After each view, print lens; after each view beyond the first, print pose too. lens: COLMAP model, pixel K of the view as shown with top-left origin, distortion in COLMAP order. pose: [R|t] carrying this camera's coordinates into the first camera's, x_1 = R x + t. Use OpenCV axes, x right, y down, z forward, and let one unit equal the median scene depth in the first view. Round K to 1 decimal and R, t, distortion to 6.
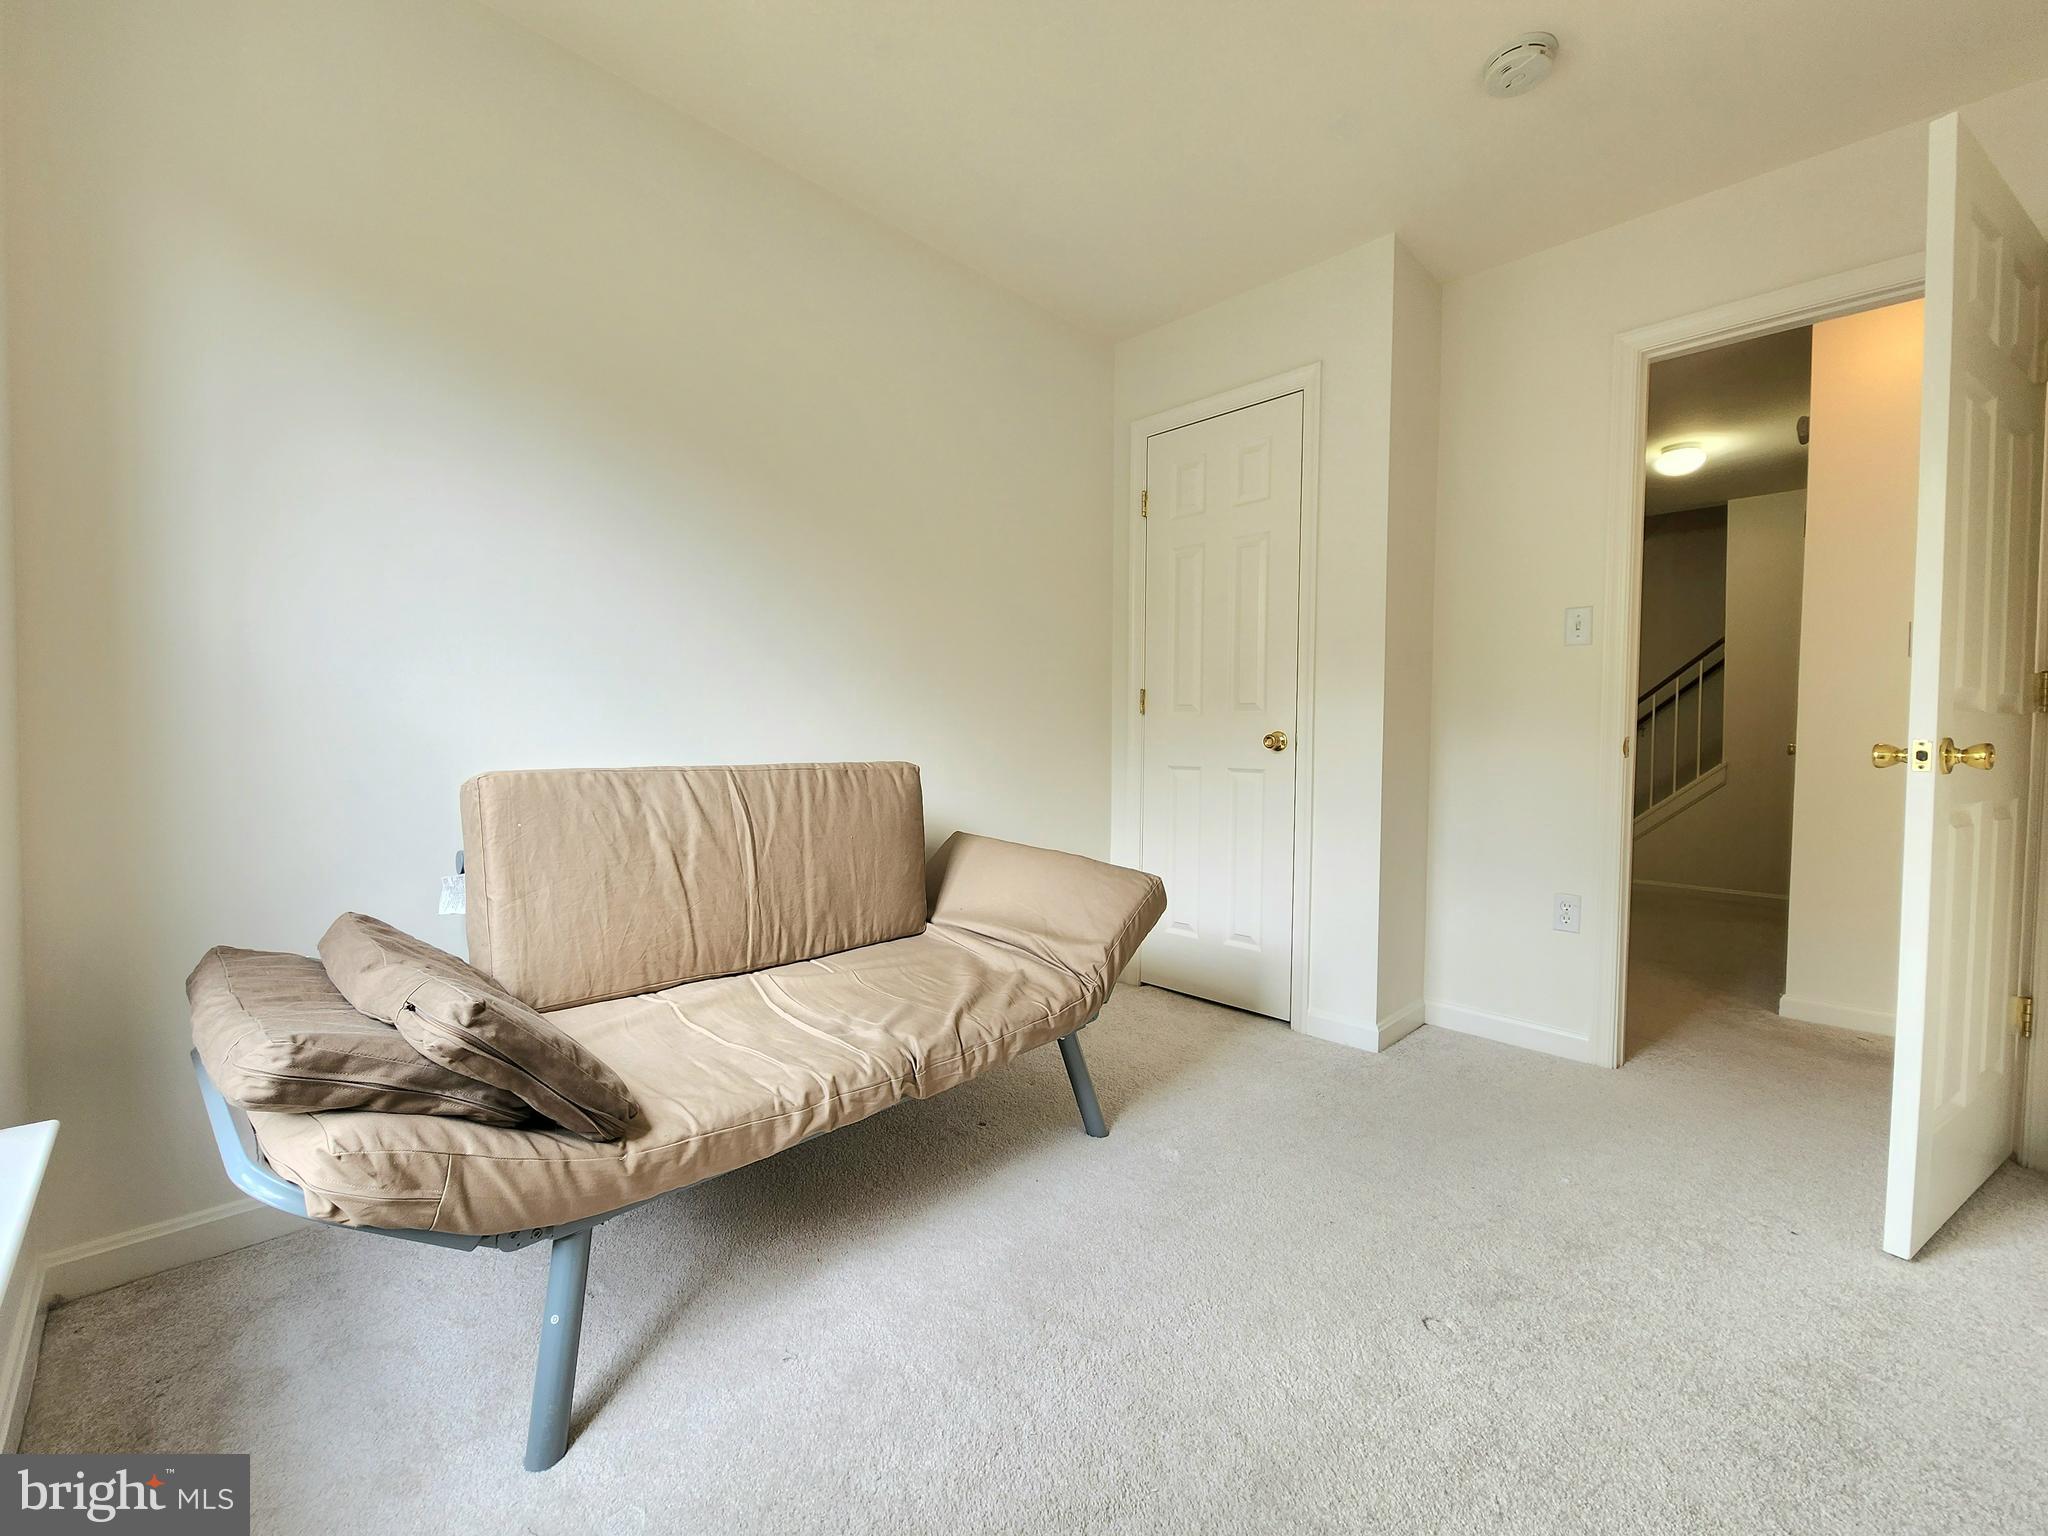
lens RADIAL K [[846.8, 0, 1015.9], [0, 846.8, 761.3], [0, 0, 1]] dist [-0.001914, -0.000292]
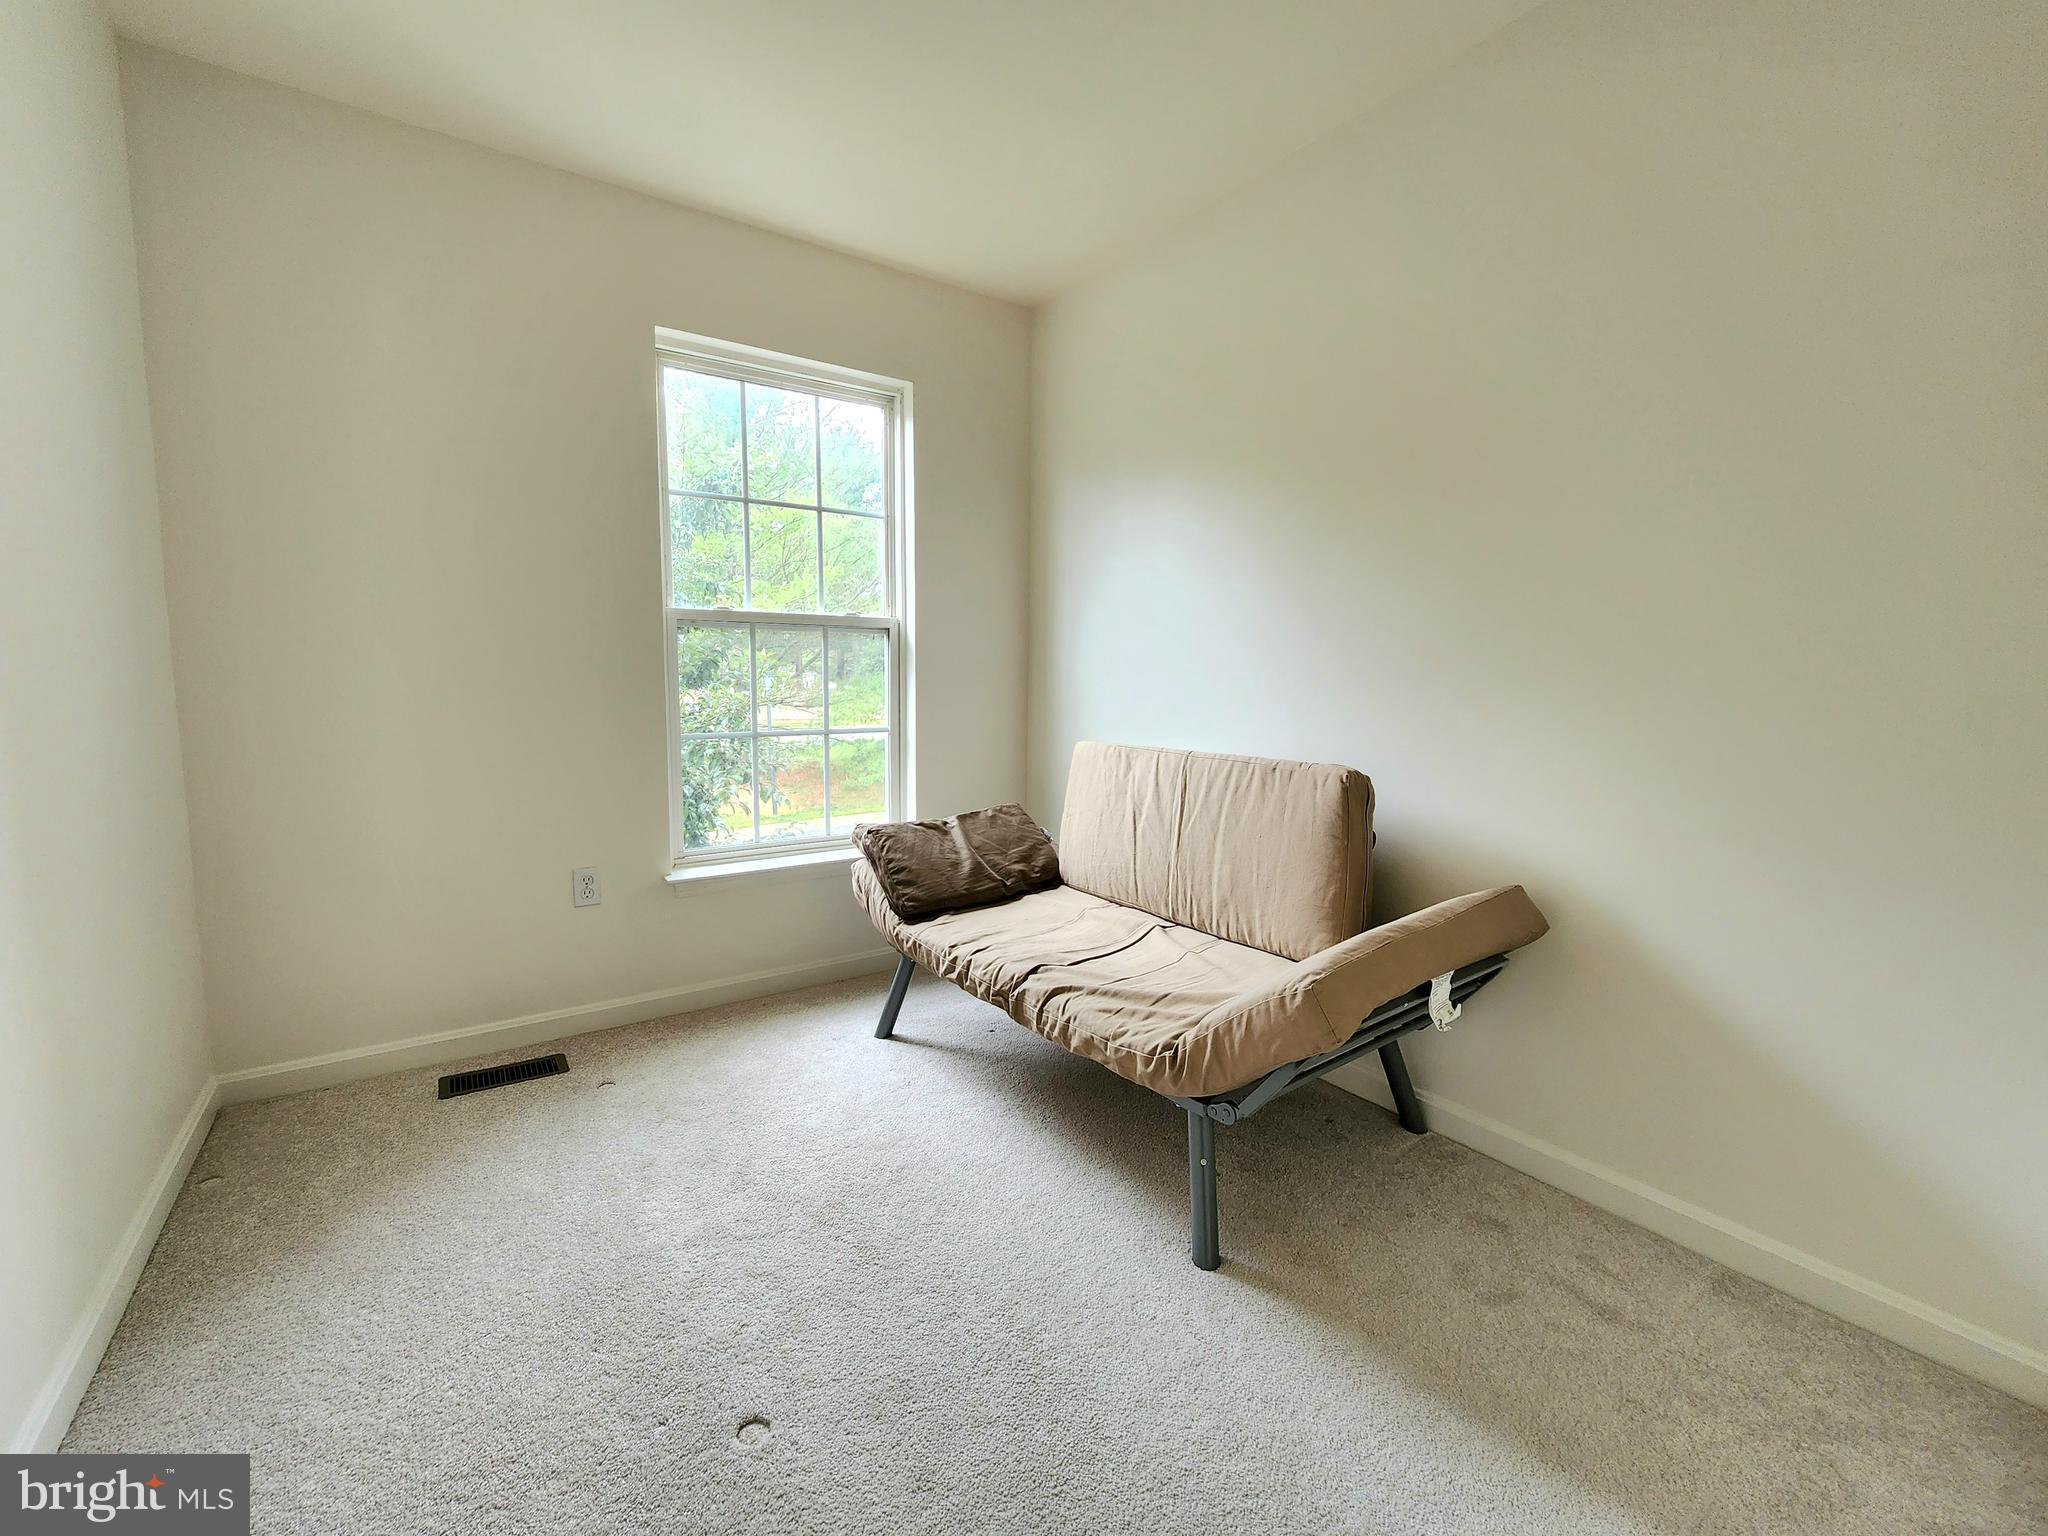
lens RADIAL K [[846.8, 0, 1015.9], [0, 846.8, 761.3], [0, 0, 1]] dist [-0.001914, -0.000292]
pose [[-0.171965, 0.092962, -0.980707, 0.847202], [-0.036430, 0.994256, 0.100634, -0.088563], [0.984429, 0.053033, -0.167591, 0.930738]]
